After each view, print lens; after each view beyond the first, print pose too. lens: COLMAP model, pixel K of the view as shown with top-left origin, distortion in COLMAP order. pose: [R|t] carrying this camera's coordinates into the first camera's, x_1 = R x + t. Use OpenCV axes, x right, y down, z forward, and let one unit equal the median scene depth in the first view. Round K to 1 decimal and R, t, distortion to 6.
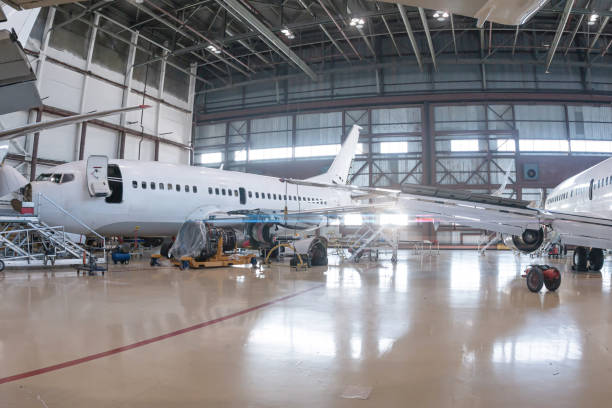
lens RADIAL K [[444.1, 0, 324.9], [0, 444.1, 211.9], [0, 0, 1]] dist [-0.339921, 0.129787]
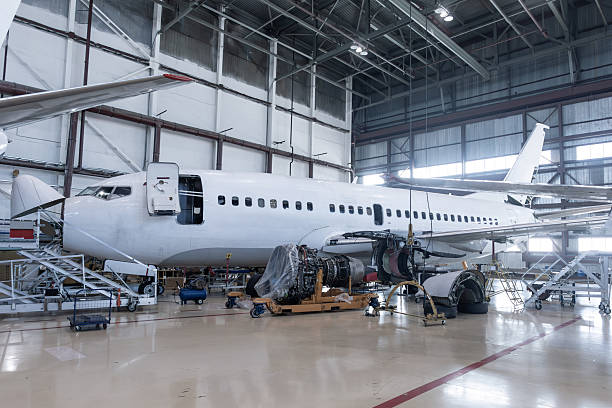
lens RADIAL K [[425.4, 0, 337.3], [0, 425.4, 220.6], [0, 0, 1]] dist [-0.005308, -0.003441]
pose [[0.923217, -0.024018, -0.383529, 0.024085], [0.008291, 0.999058, -0.042607, 0.004053], [0.384191, 0.036156, 0.922546, 0.168503]]
